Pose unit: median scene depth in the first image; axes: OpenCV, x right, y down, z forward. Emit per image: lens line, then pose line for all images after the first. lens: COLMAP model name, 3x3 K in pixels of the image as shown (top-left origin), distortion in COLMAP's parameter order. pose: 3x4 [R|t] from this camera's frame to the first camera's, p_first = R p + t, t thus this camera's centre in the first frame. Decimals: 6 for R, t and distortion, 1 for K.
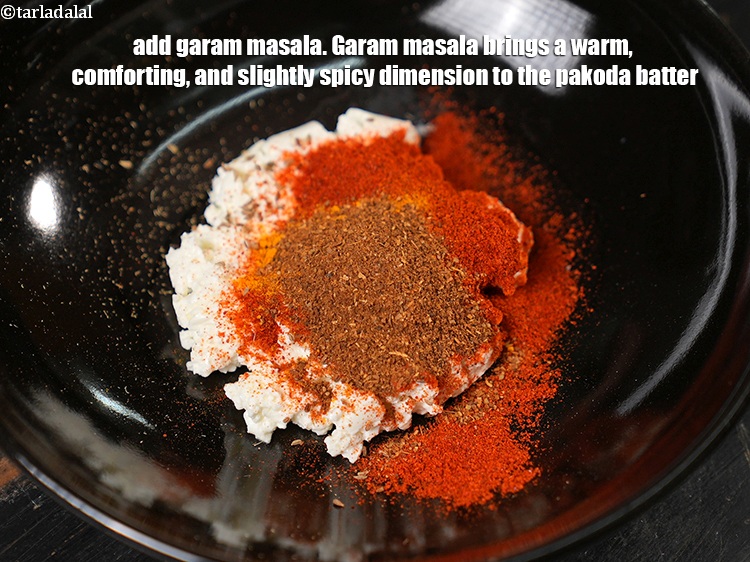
lens RADIAL K [[2305.2, 0, 363.0], [0, 2305.2, 279.8], [0, 0, 1]] dist [0.298781, 0.000000]
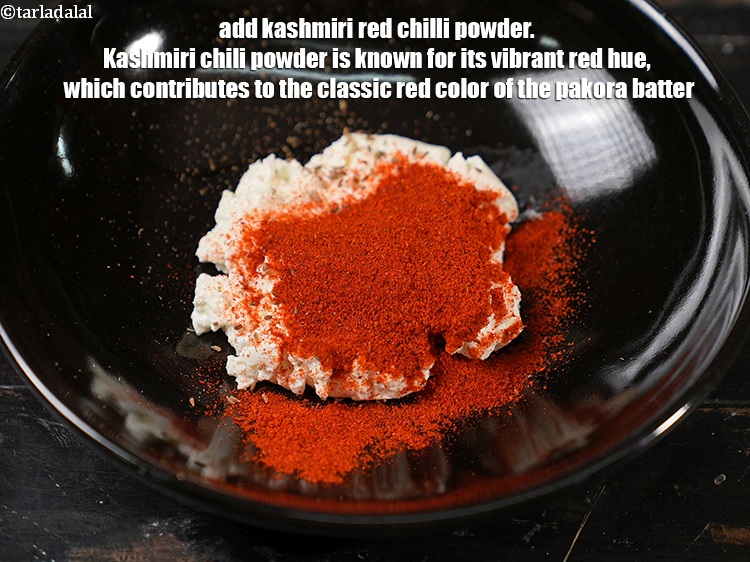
lens RADIAL K [[2305.2, 0, 411.8], [0, 2305.2, 302.4], [0, 0, 1]] dist [0.298781, 0.000000]
pose [[0.740191, 0.540791, -0.399577, 0.470282], [-0.569094, 0.820359, 0.056069, -0.063884], [0.358118, 0.185895, 0.914983, 0.000731]]
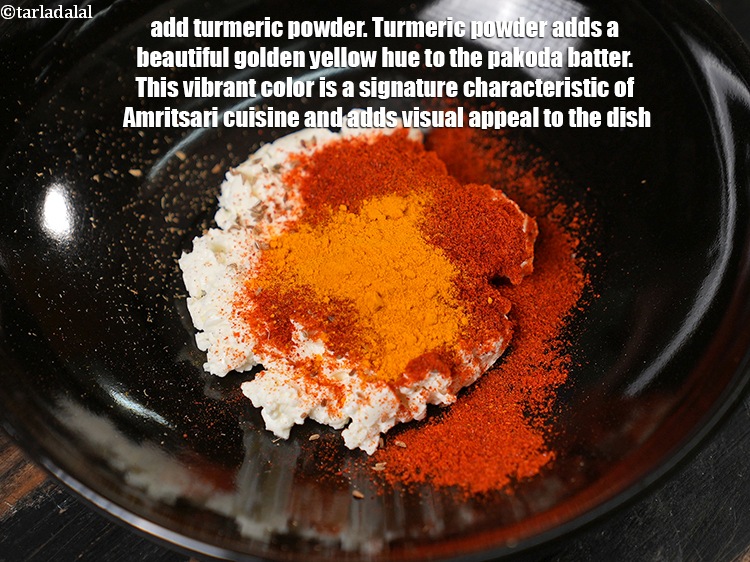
lens RADIAL K [[2305.2, 0, 371.3], [0, 2305.2, 278.5], [0, 0, 1]] dist [0.298781, 0.000000]
pose [[0.999112, -0.042111, 0.001021, -0.001775], [0.042117, 0.999089, -0.006900, 0.008392], [-0.000729, 0.006937, 0.999976, -0.019488]]
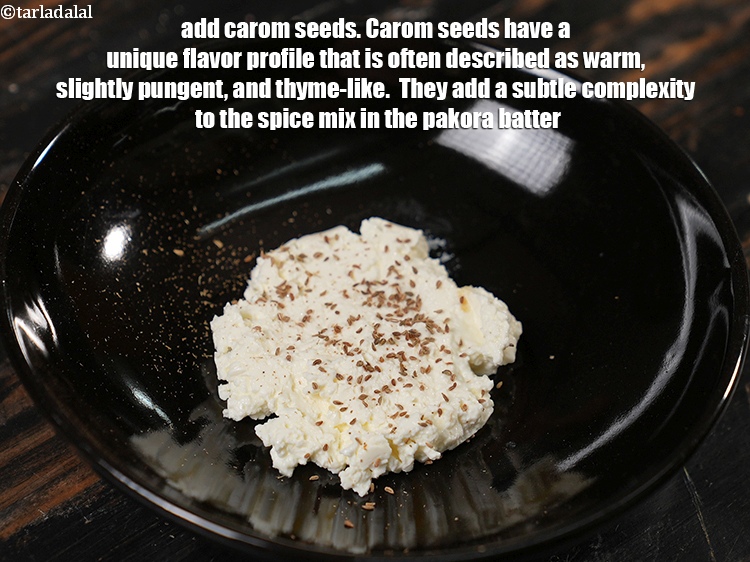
lens RADIAL K [[2305.2, 0, 378.4], [0, 2305.2, 284.5], [0, 0, 1]] dist [0.298781, 0.000000]
pose [[0.998599, 0.051414, 0.012515, -0.015826], [-0.048594, 0.984642, -0.167689, 0.165332], [-0.020944, 0.166846, 0.985760, -0.163117]]
